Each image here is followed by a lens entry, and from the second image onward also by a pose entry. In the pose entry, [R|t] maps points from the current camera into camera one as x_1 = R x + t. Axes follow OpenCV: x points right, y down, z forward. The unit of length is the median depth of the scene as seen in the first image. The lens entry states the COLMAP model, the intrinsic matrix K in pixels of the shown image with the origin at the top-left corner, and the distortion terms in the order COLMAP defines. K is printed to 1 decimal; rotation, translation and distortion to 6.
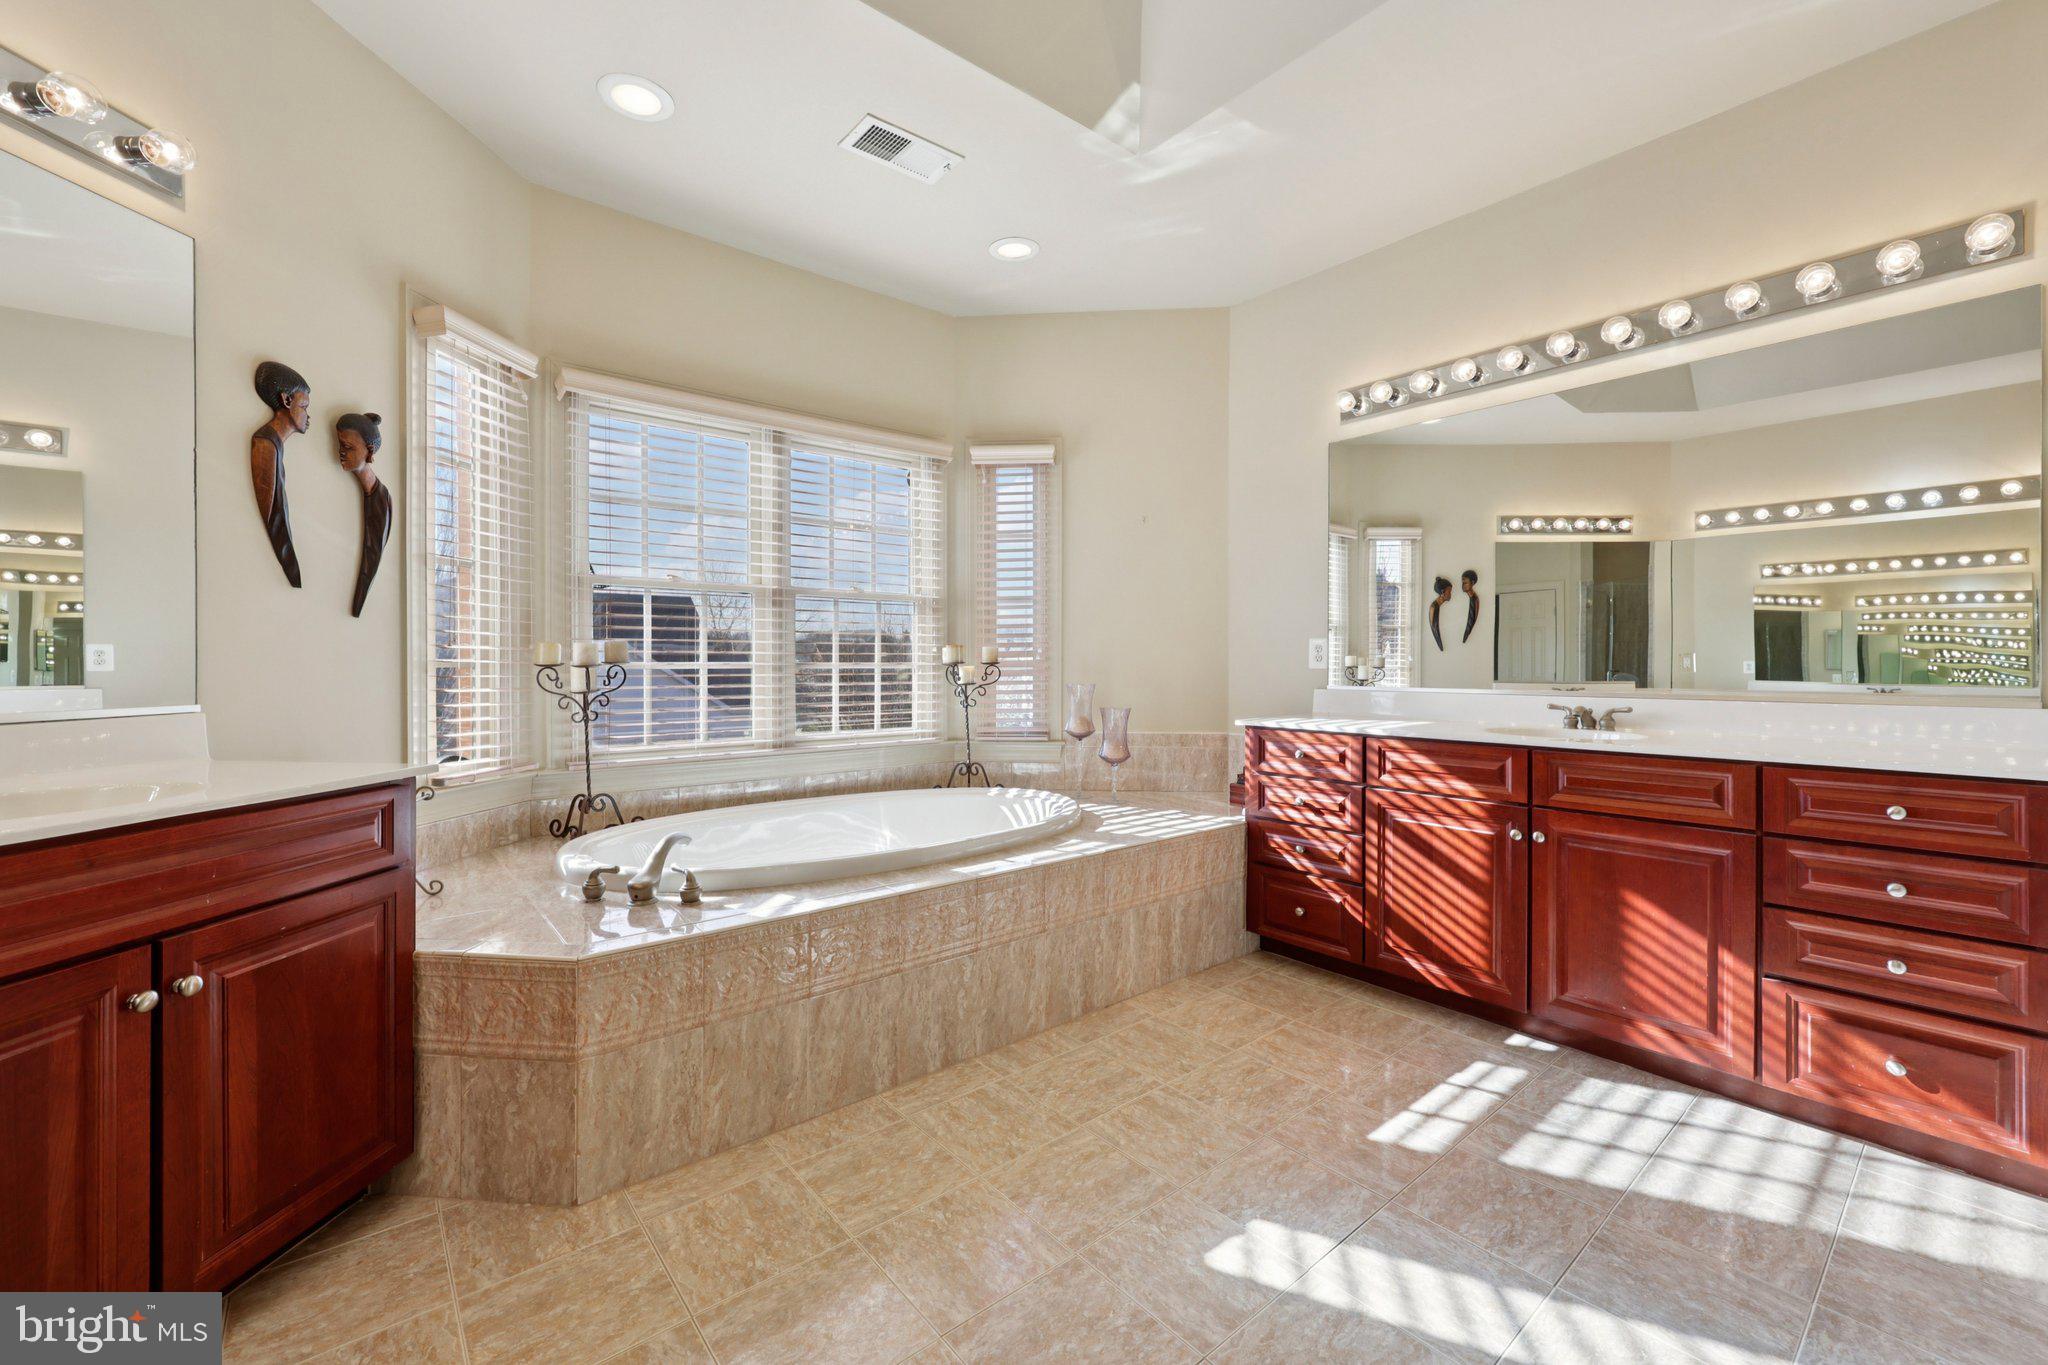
lens RADIAL K [[830.1, 0, 1033.0], [0, 830.1, 663.0], [0, 0, 1]] dist [0.000880, 0.000356]
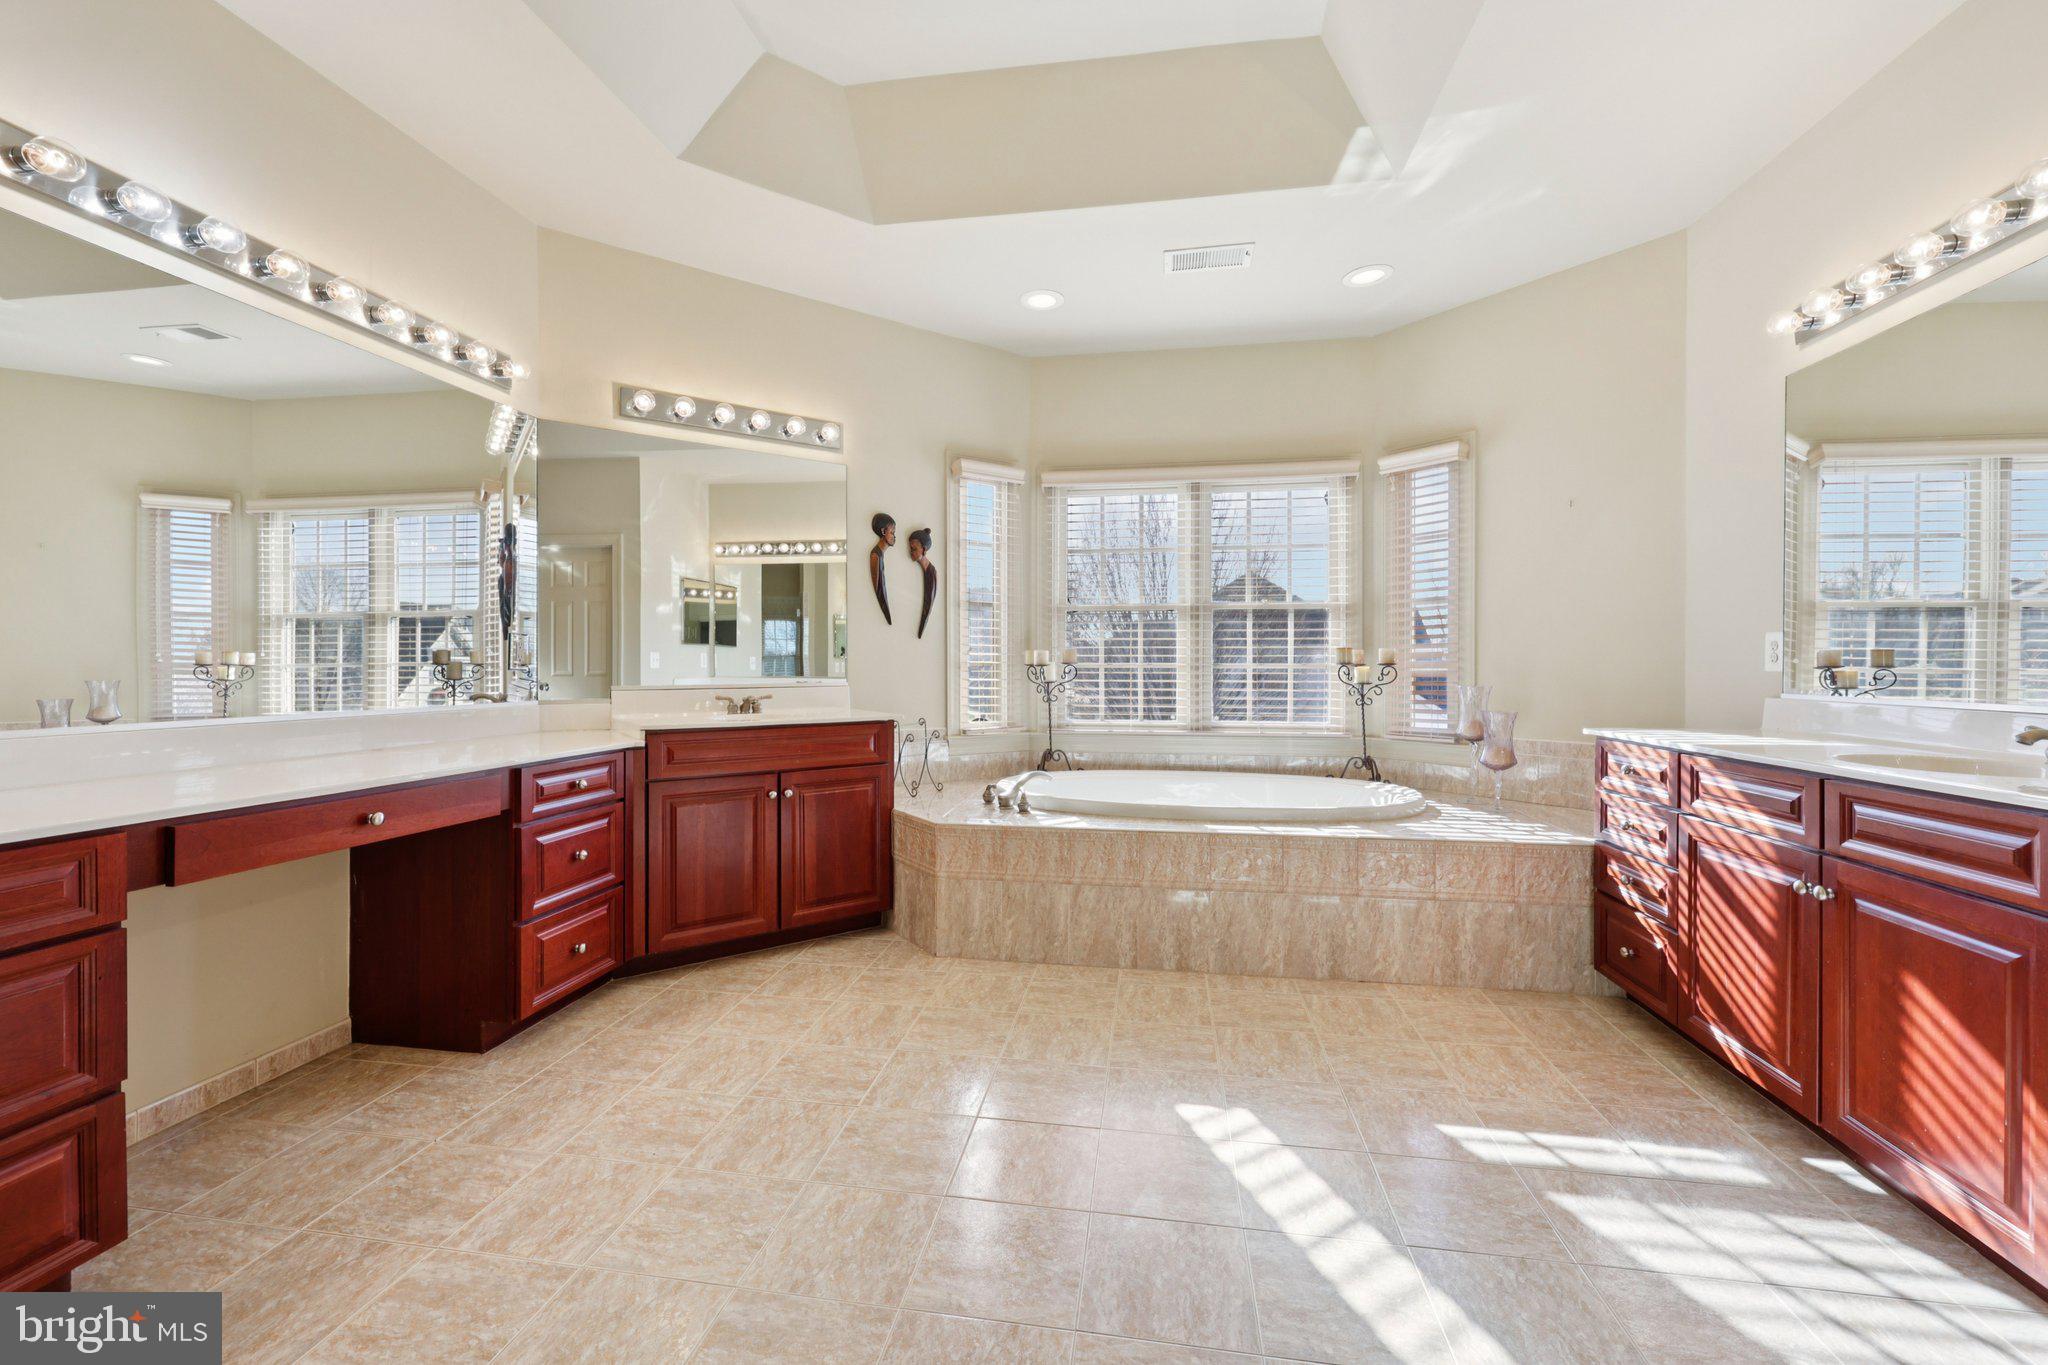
lens RADIAL K [[830.1, 0, 1025.8], [0, 830.1, 671.2], [0, 0, 1]] dist [0.000880, 0.000356]
pose [[0.656532, 0.007056, -0.754265, 0.640184], [-0.001754, 0.999968, 0.007828, 0.002295], [0.754296, -0.003816, 0.656524, -0.040589]]
